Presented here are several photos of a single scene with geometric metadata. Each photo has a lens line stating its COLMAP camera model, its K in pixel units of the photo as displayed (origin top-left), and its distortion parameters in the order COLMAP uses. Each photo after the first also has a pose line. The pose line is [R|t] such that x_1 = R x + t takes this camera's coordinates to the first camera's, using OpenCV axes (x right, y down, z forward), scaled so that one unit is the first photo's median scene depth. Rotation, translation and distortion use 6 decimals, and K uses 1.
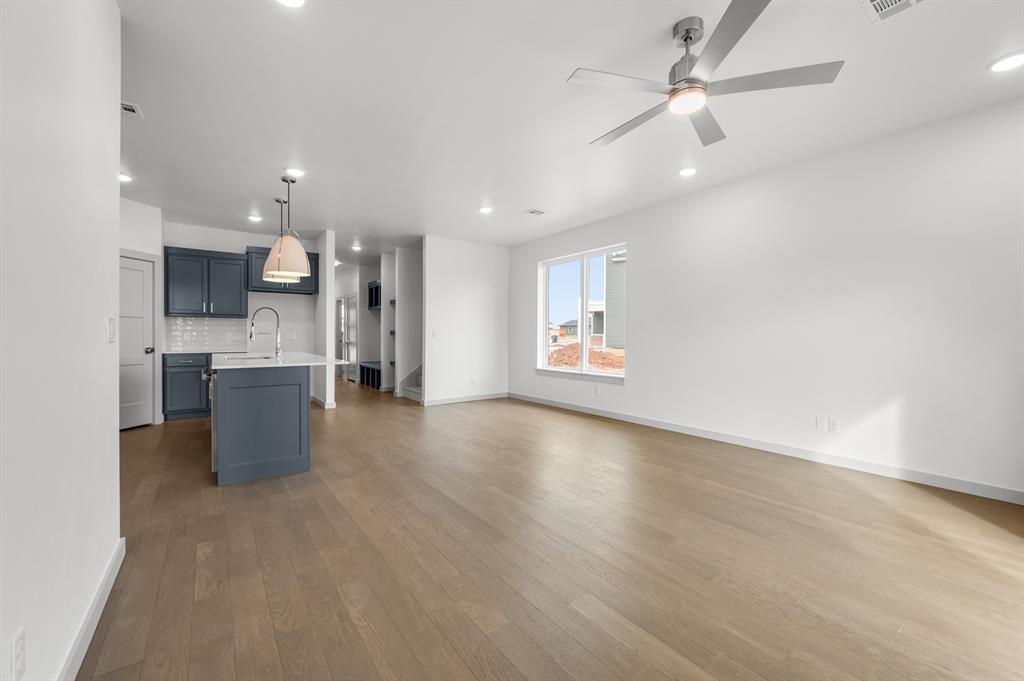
lens RADIAL K [[407.1, 0, 515.5], [0, 407.1, 338.1], [0, 0, 1]] dist [-0.002944, 0.000341]
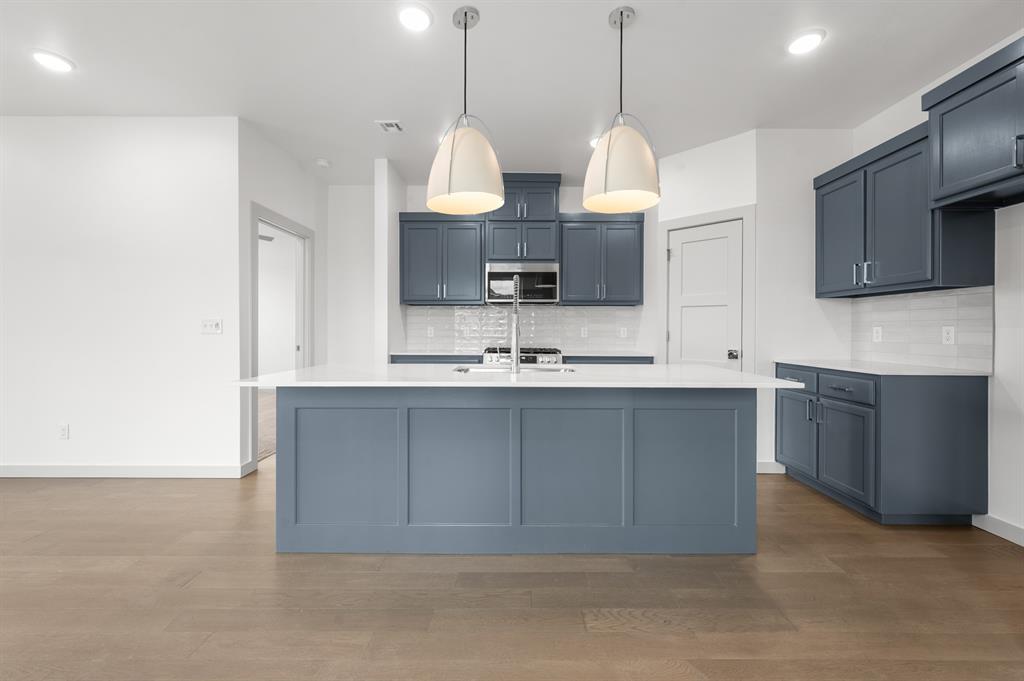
lens RADIAL K [[407.1, 0, 515.3], [0, 407.1, 331.6], [0, 0, 1]] dist [-0.002944, 0.000341]
pose [[-0.595675, -0.001876, -0.803223, -0.136515], [-0.011860, 0.999909, 0.006460, -0.006319], [0.803138, 0.013375, -0.595643, 0.964212]]
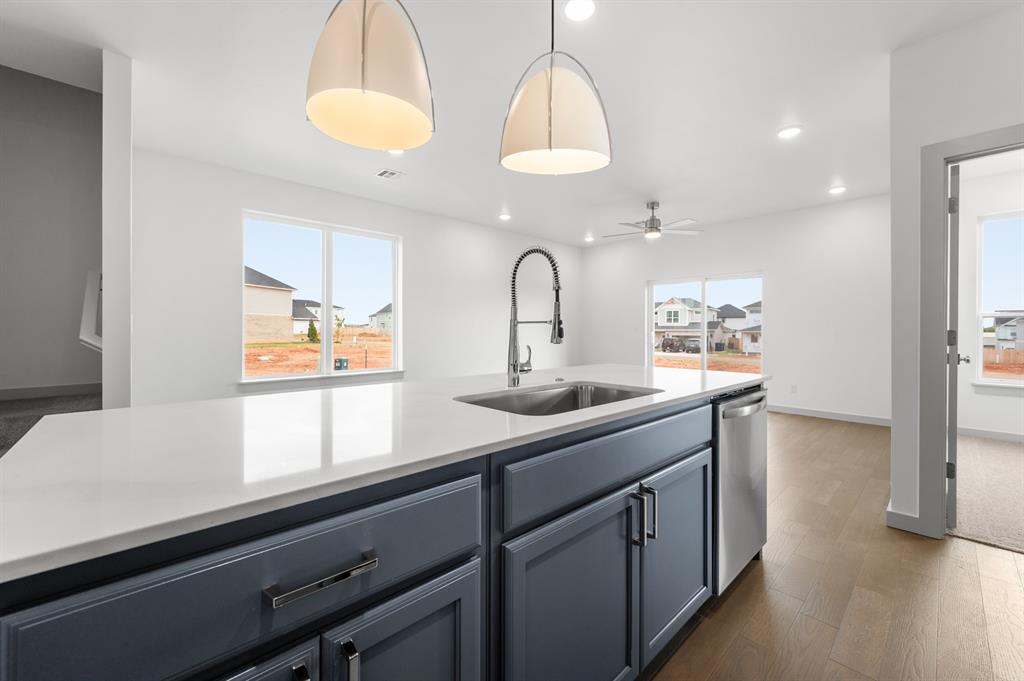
lens RADIAL K [[407.1, 0, 513.2], [0, 407.1, 331.1], [0, 0, 1]] dist [-0.002944, 0.000341]
pose [[-0.113057, -0.004389, 0.993579, -0.706817], [0.004752, 0.999976, 0.004958, -0.004813], [-0.993577, 0.005282, -0.113034, 0.776148]]
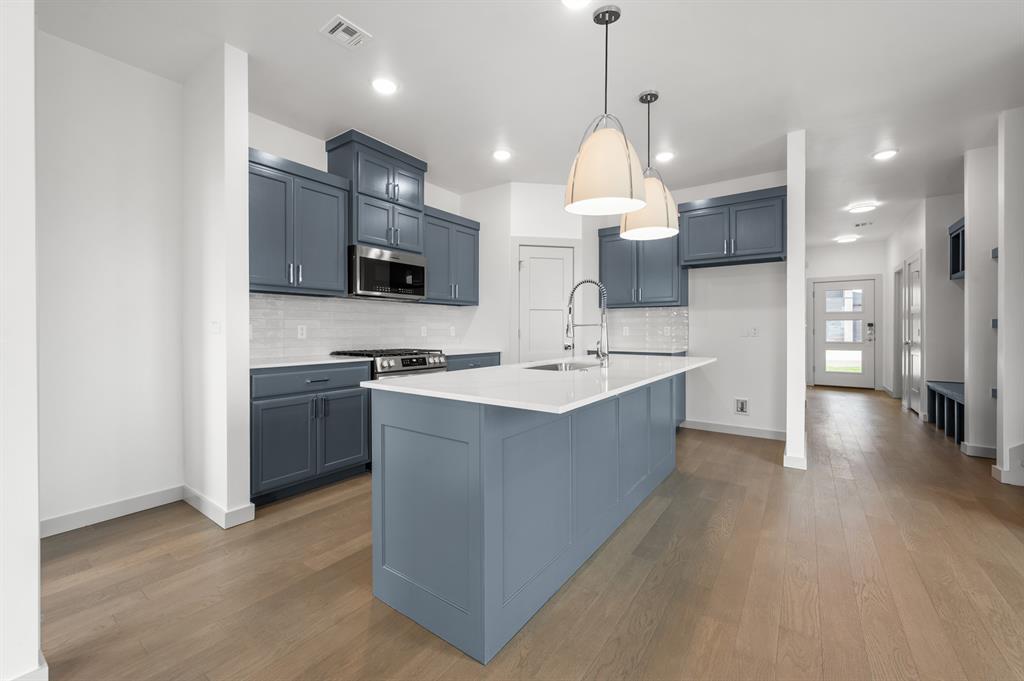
lens RADIAL K [[407.1, 0, 515.4], [0, 407.1, 331.9], [0, 0, 1]] dist [-0.002944, 0.000341]
pose [[0.306393, 0.002922, -0.951900, -0.069647], [-0.007649, 0.999971, 0.000608, -0.001388], [0.951874, 0.007095, 0.306407, 0.532633]]
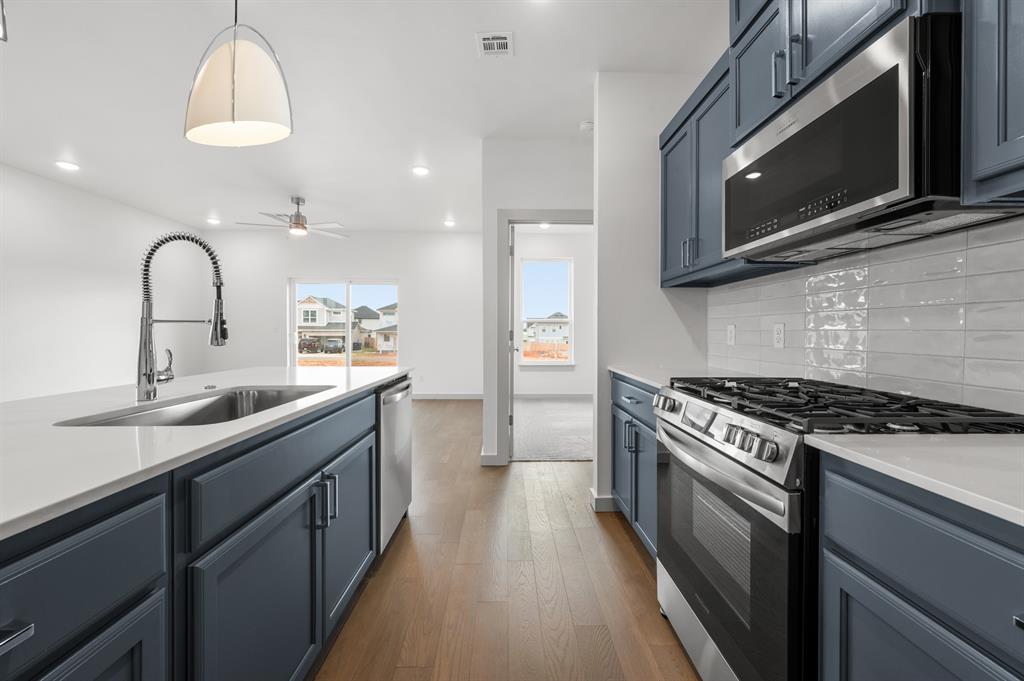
lens RADIAL K [[407.1, 0, 515.7], [0, 407.1, 332.9], [0, 0, 1]] dist [-0.002944, 0.000341]
pose [[-0.817265, -0.005571, 0.576235, -0.724943], [0.001269, 0.999933, 0.011466, -0.005272], [-0.576261, 0.010102, -0.817203, 0.809157]]
